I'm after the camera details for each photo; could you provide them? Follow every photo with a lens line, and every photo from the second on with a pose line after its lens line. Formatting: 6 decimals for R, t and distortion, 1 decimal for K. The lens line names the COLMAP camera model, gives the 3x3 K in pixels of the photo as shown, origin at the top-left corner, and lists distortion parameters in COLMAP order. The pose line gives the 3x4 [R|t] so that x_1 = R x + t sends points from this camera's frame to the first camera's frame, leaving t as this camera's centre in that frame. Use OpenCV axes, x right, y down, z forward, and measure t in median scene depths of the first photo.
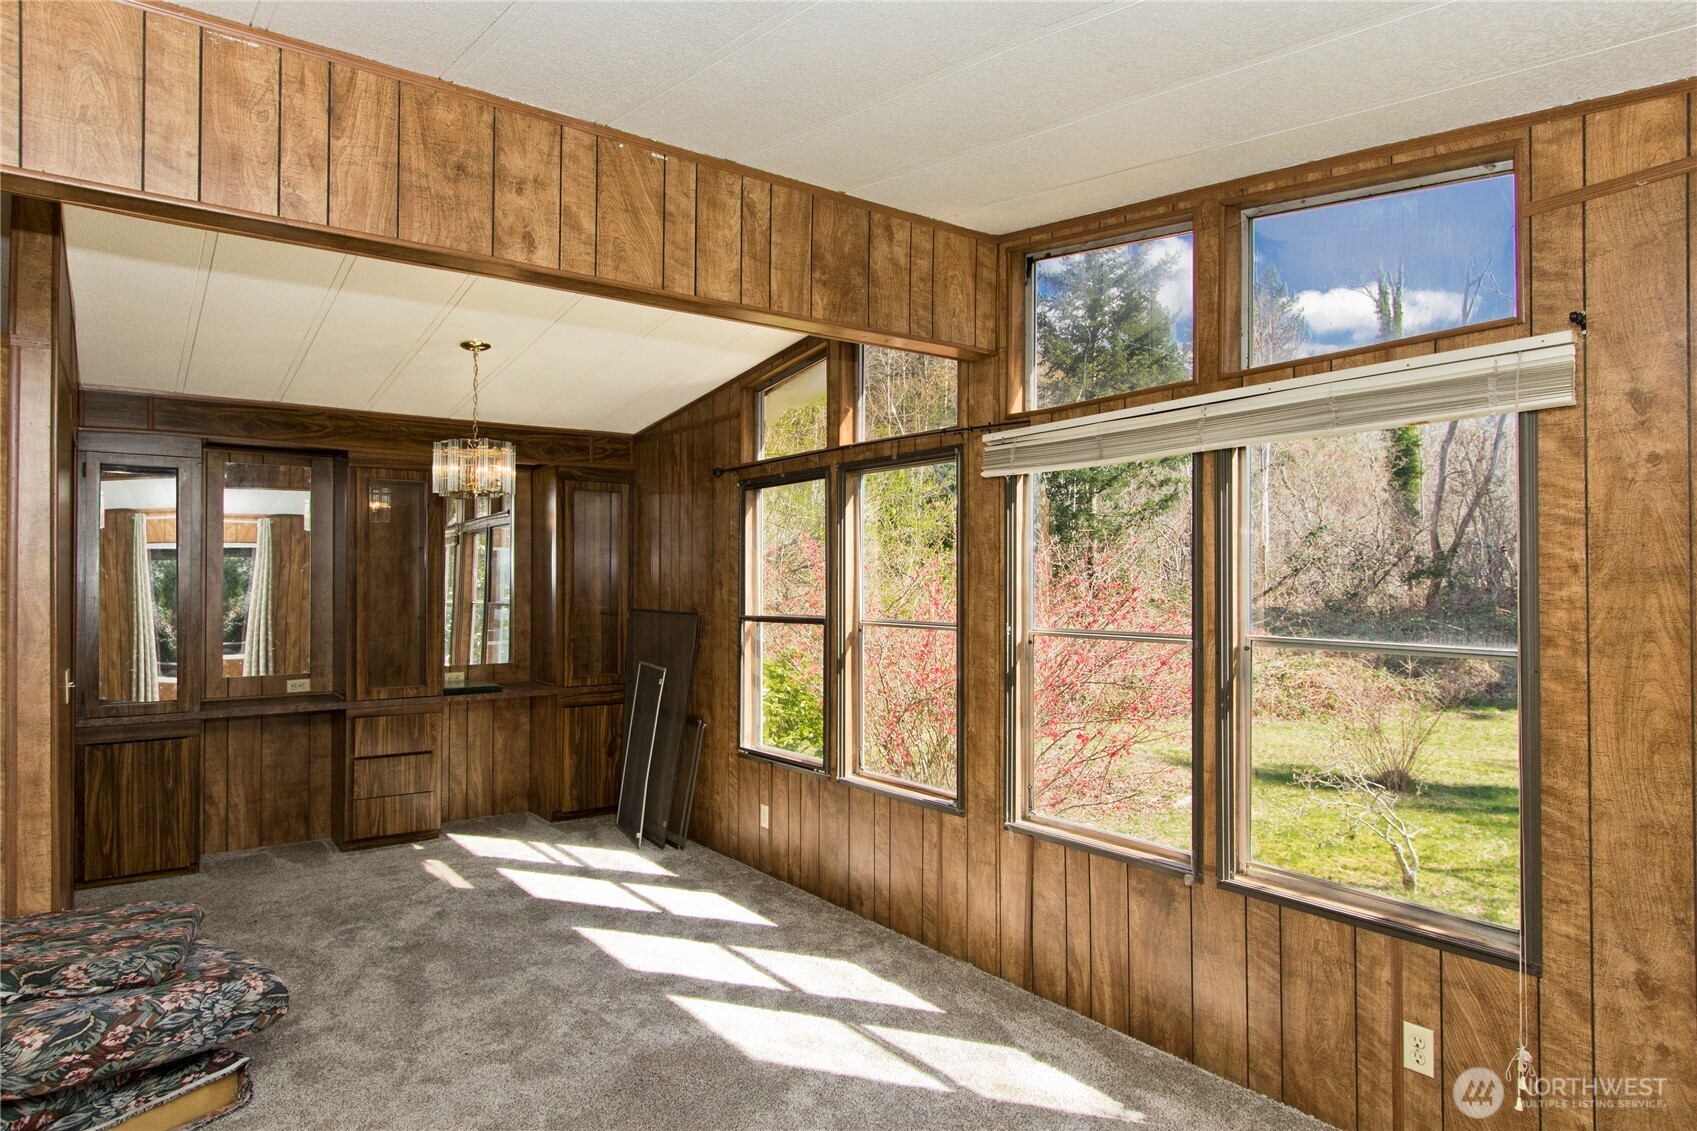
lens RADIAL K [[1008.3, 0, 848.5], [0, 1008.3, 565.5], [0, 0, 1]] dist [-0.000663, 0.000638]
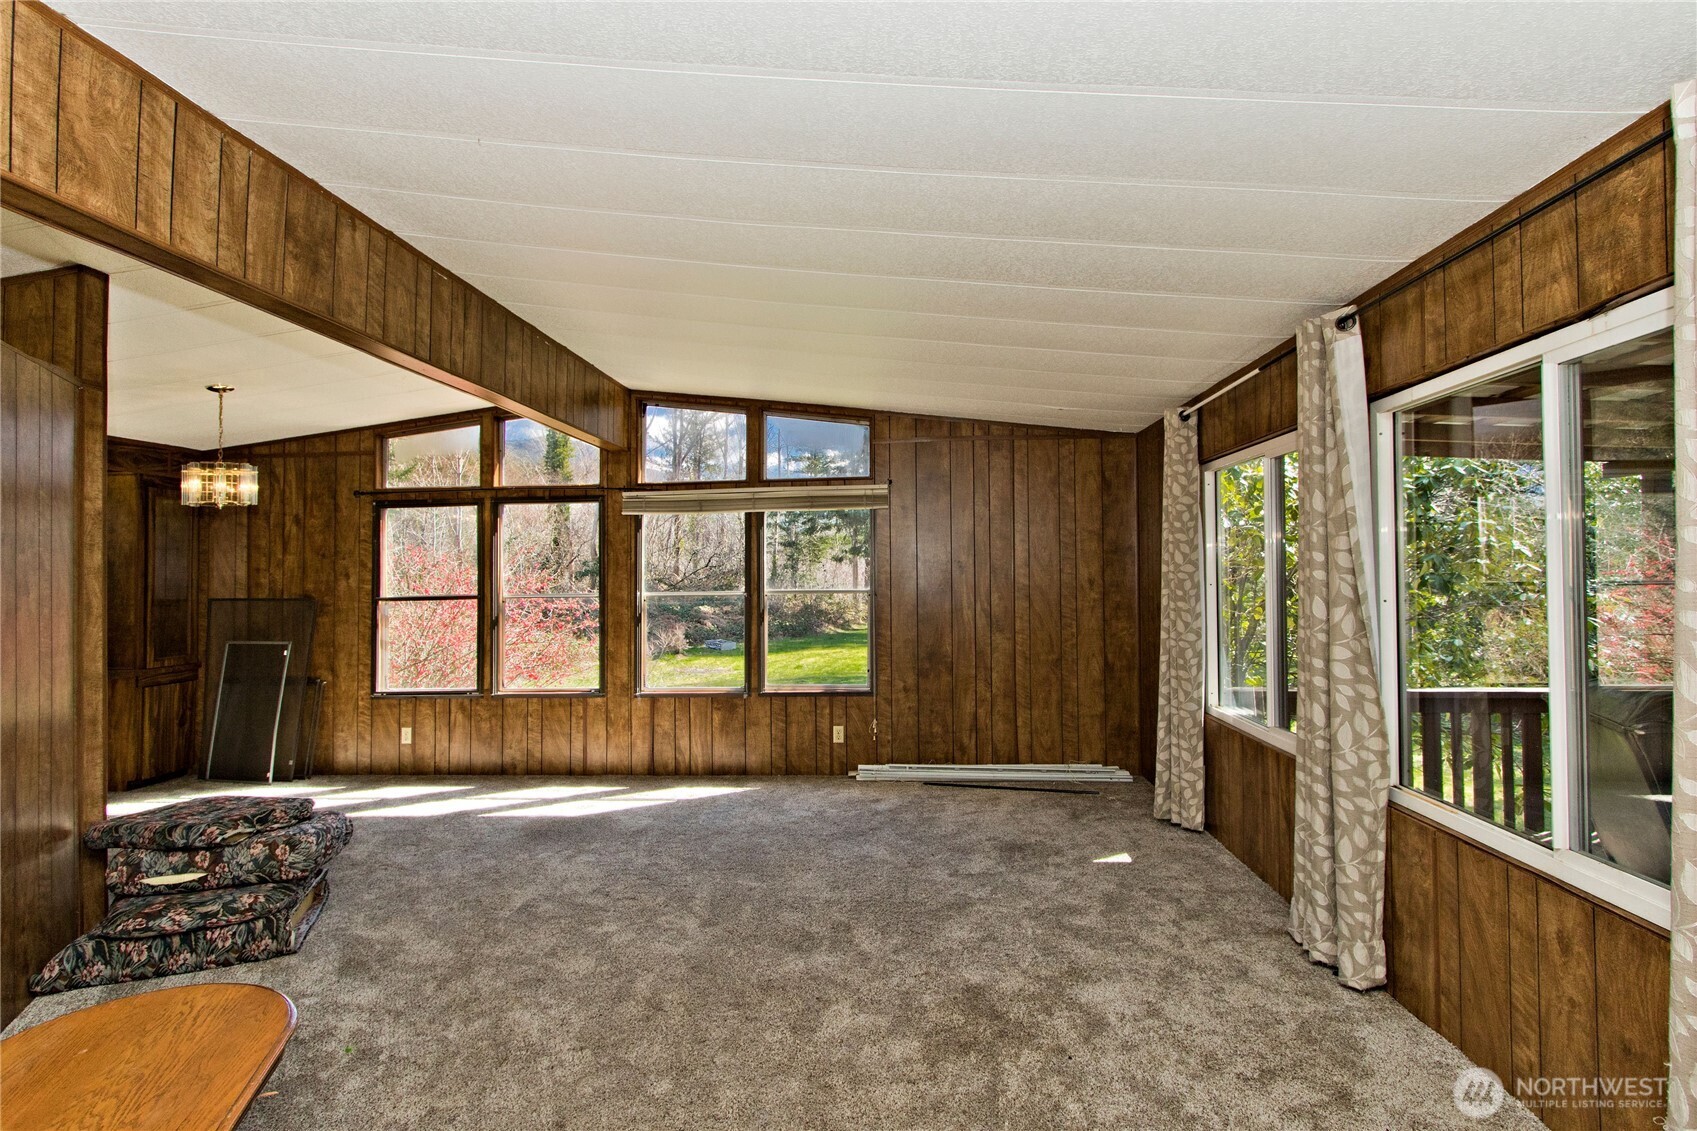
lens RADIAL K [[855.8, 0, 848.5], [0, 855.8, 565.5], [0, 0, 1]] dist [-0.000745, 0.000106]
pose [[0.649177, -0.000155, 0.760638, -0.810969], [0.002938, 0.999993, -0.002304, 0.013567], [-0.760632, 0.003730, 0.649173, -0.370032]]
